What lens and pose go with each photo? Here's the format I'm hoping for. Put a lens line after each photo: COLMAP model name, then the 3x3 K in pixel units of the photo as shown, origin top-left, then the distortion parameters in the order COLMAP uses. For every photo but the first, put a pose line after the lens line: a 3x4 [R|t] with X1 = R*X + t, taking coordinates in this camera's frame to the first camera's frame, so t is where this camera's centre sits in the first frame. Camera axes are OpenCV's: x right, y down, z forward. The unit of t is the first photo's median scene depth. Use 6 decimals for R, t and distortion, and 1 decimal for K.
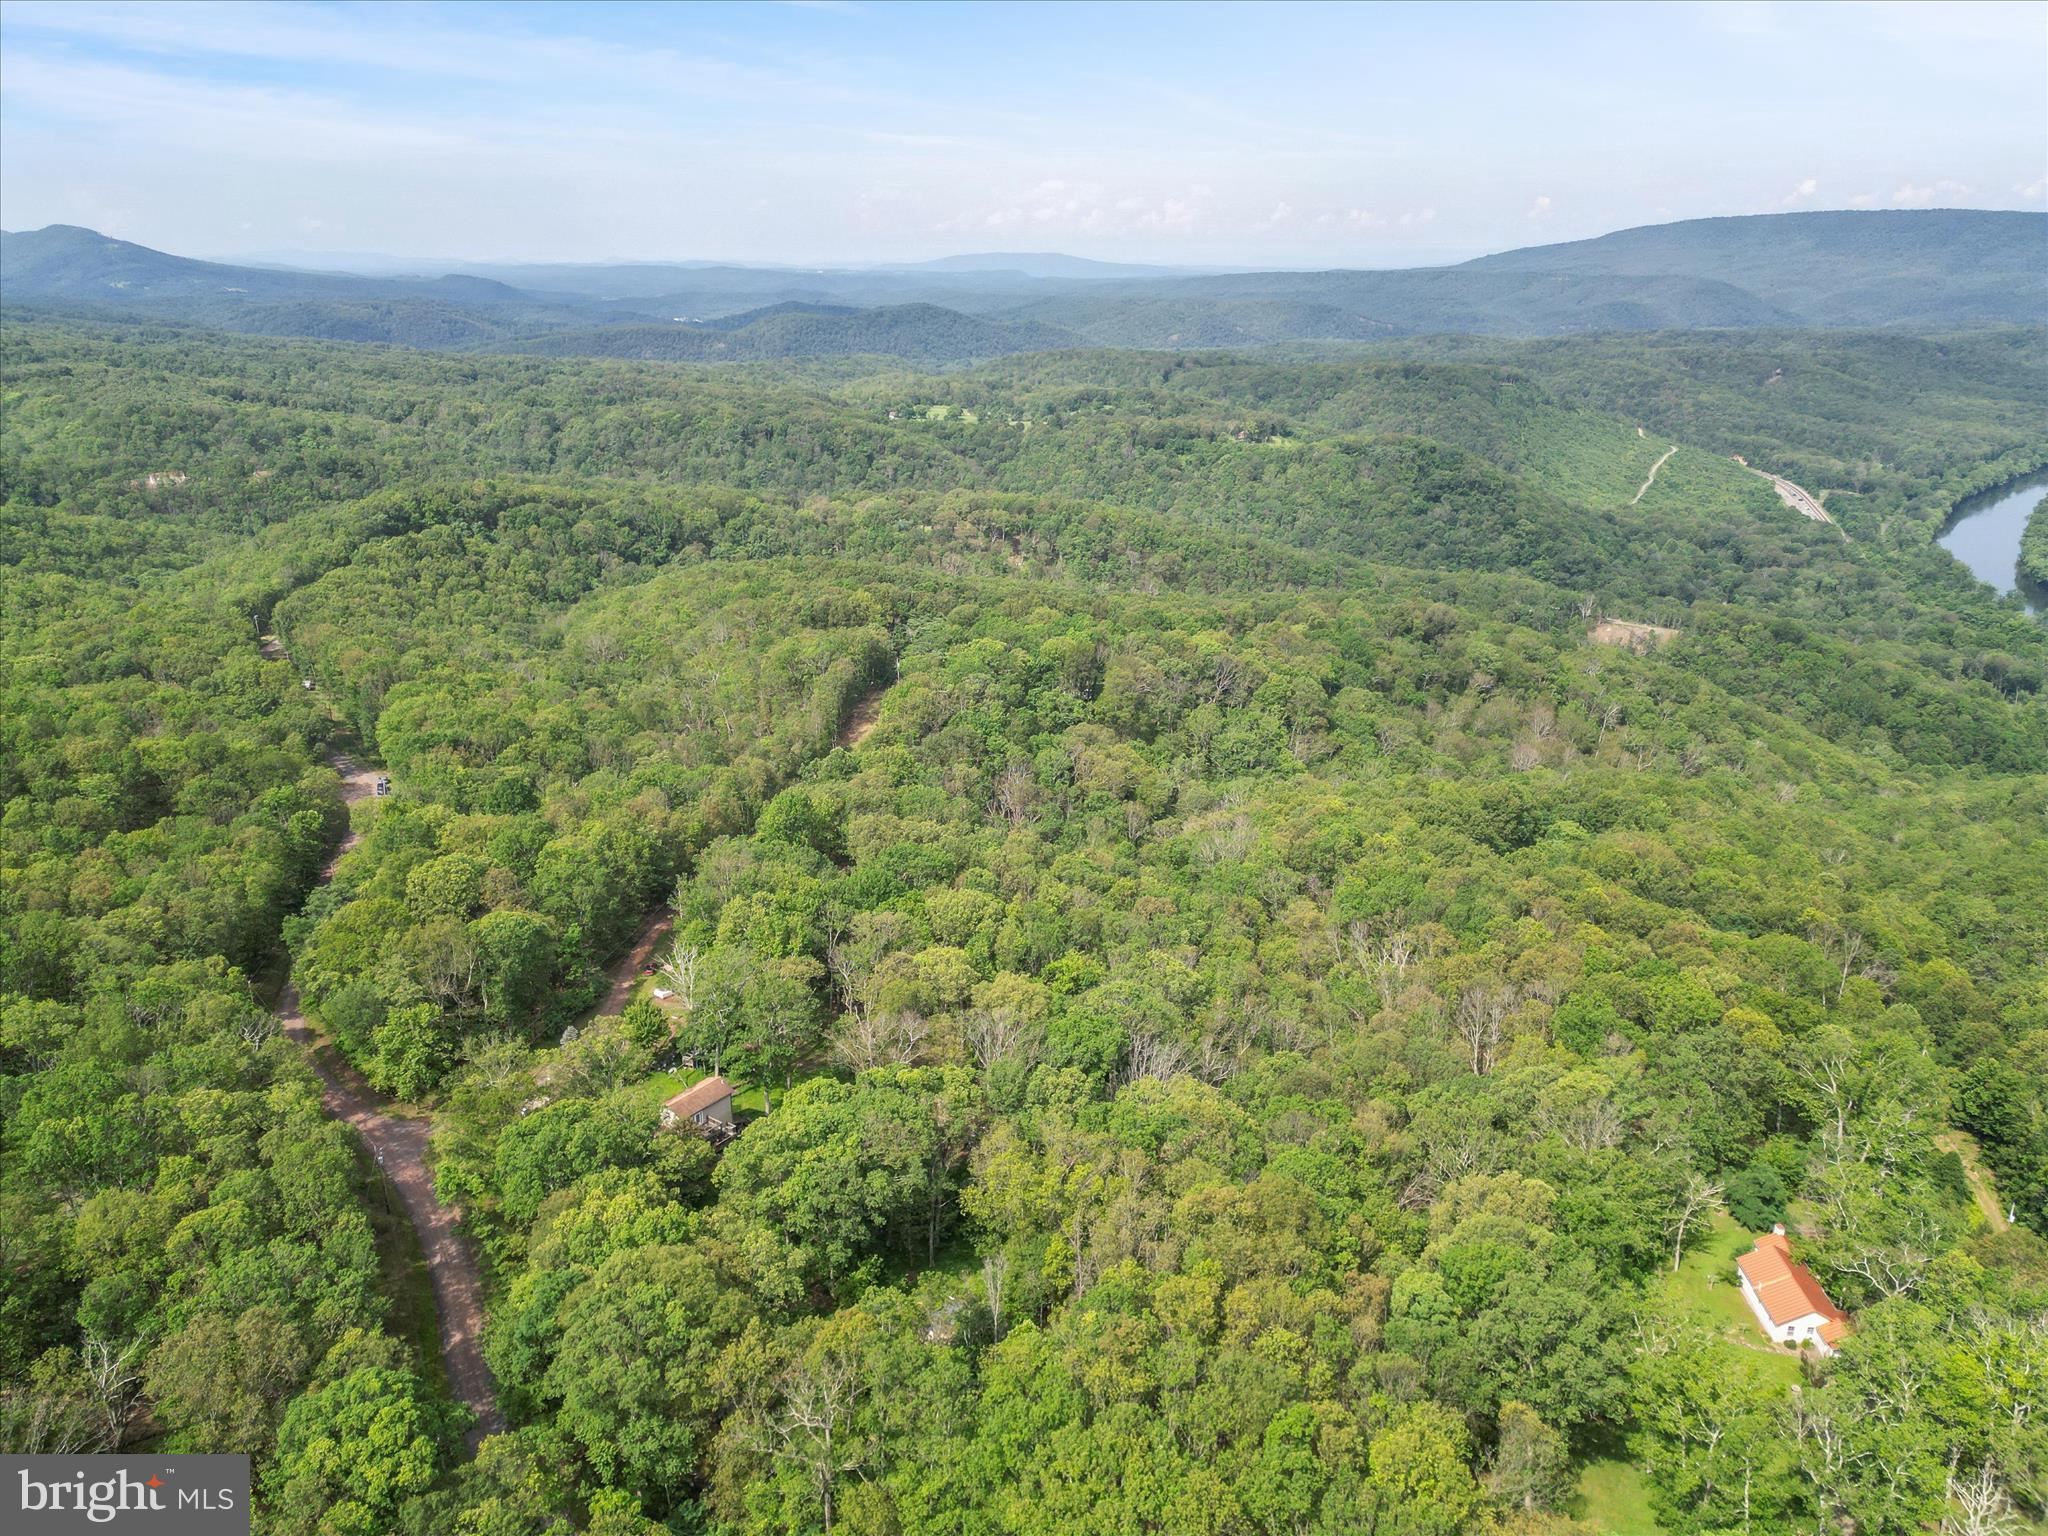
lens RADIAL K [[1419.9, 0, 1031.7], [0, 1419.9, 771.6], [0, 0, 1]] dist [0.069003, -0.054675]
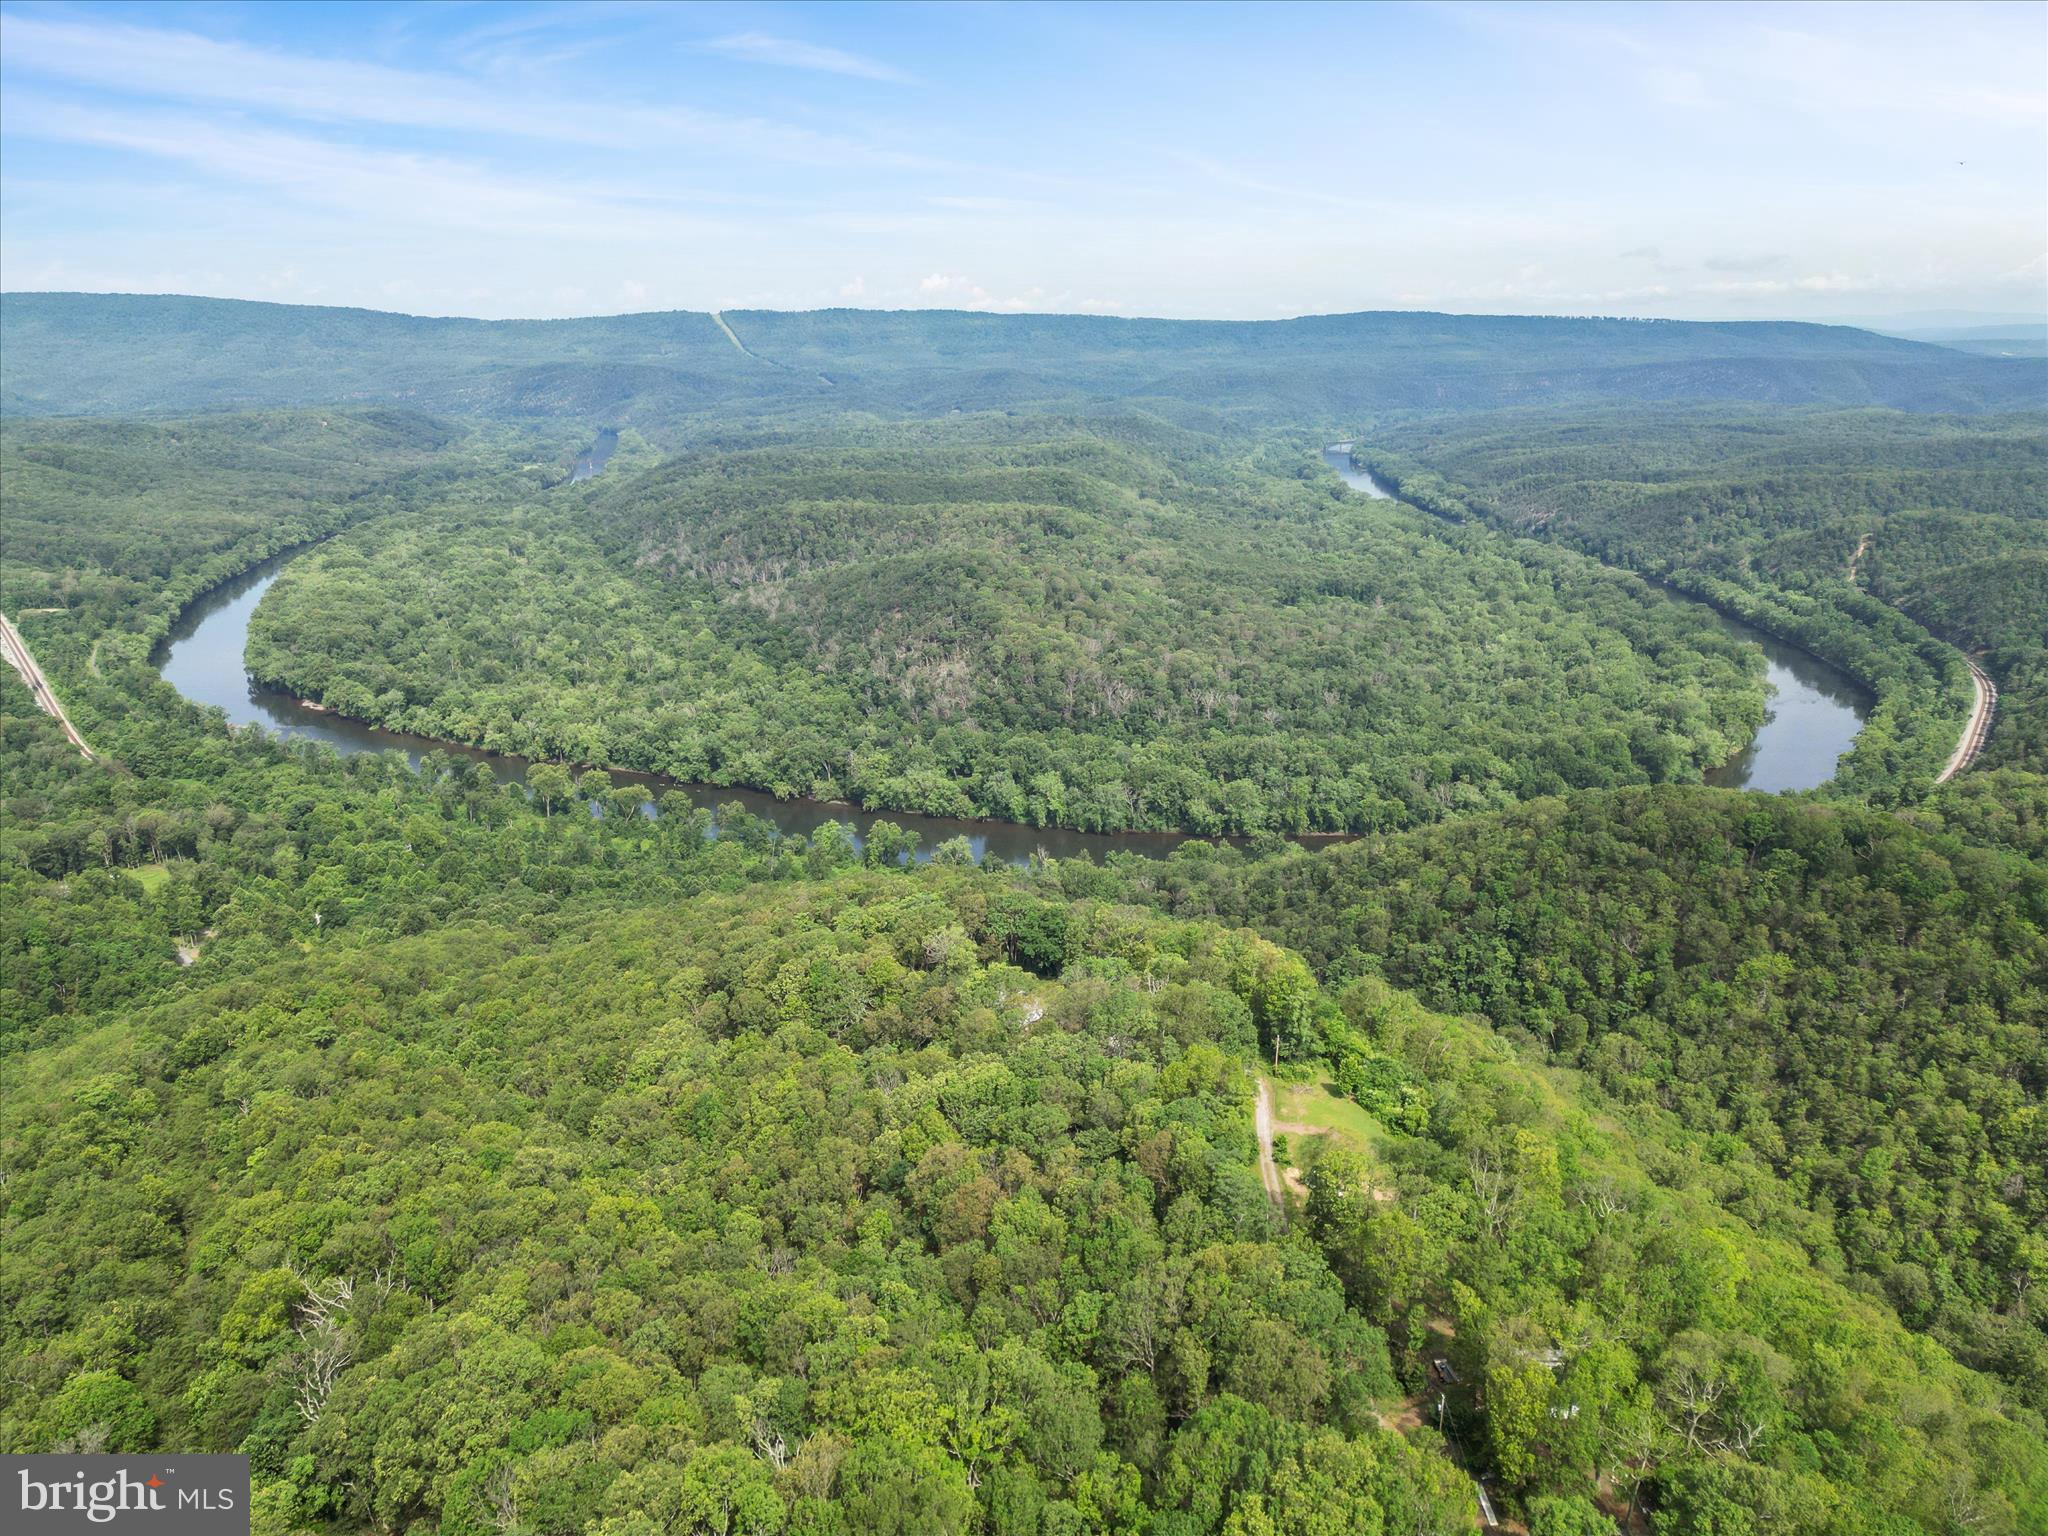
lens RADIAL K [[1419.9, 0, 1024.6], [0, 1419.9, 767.3], [0, 0, 1]] dist [0.069003, -0.054675]
pose [[0.517202, -0.242740, 0.820719, 0.189265], [0.286602, 0.952694, 0.101162, -0.034942], [-0.806450, 0.182899, 0.562305, 0.085381]]
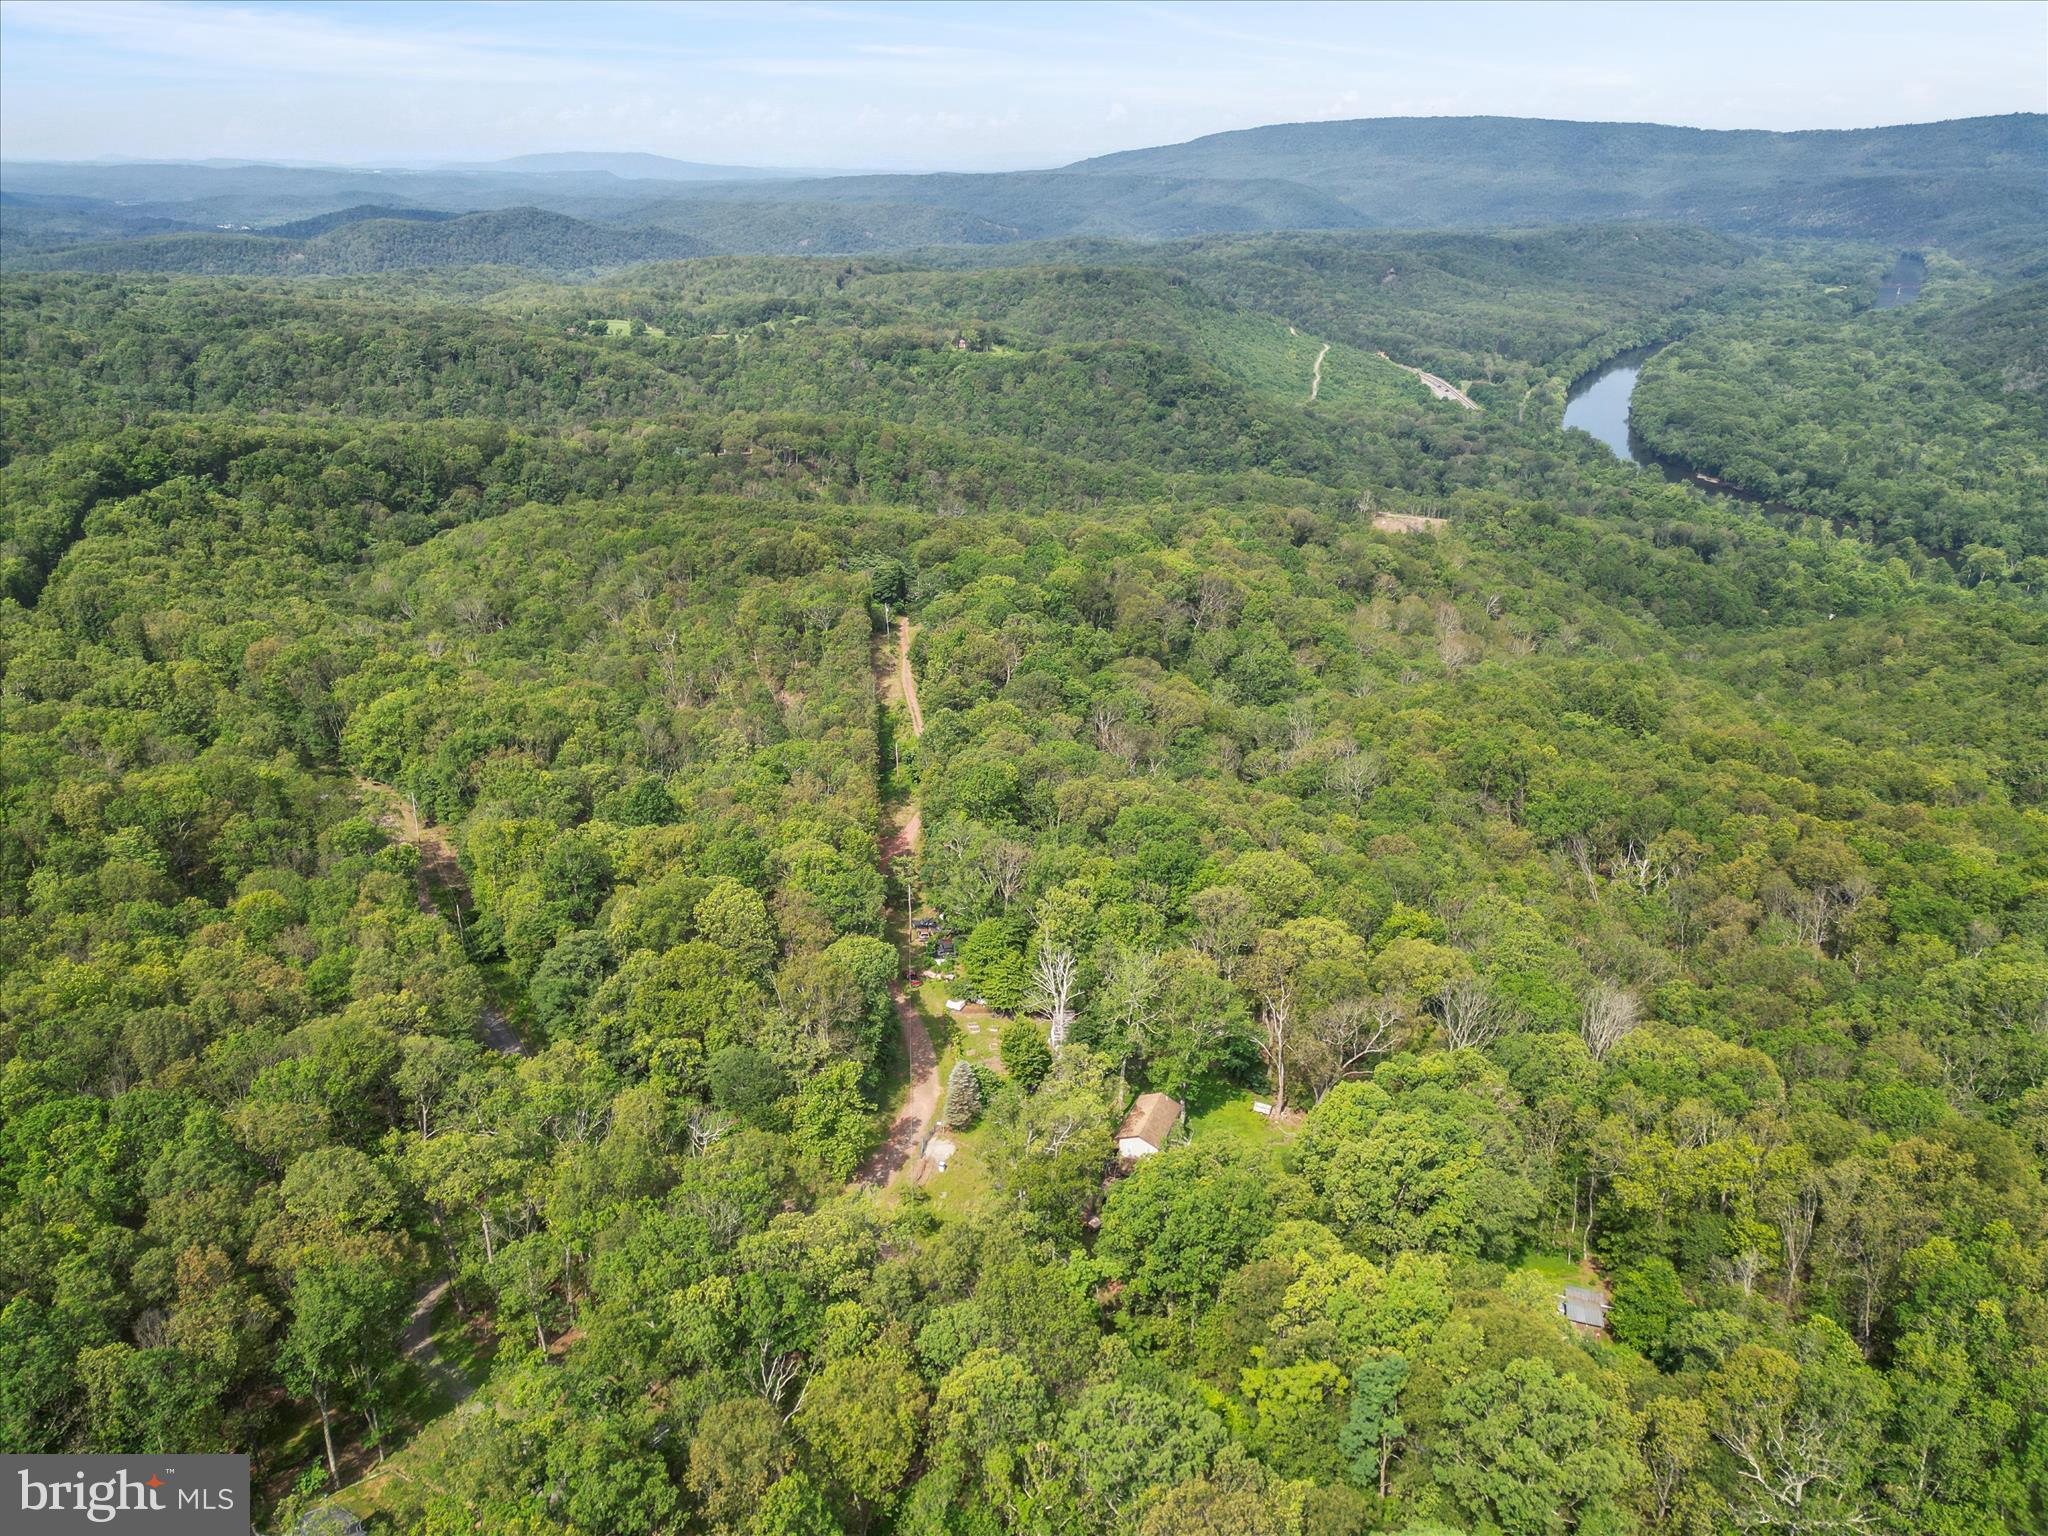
lens RADIAL K [[1419.9, 0, 1033.5], [0, 1419.9, 770.4], [0, 0, 1]] dist [0.069003, -0.054675]
pose [[0.966178, -0.102162, 0.236775, -0.074033], [0.088281, 0.993735, 0.068535, -0.008414], [-0.242293, -0.045314, 0.969144, 0.025081]]
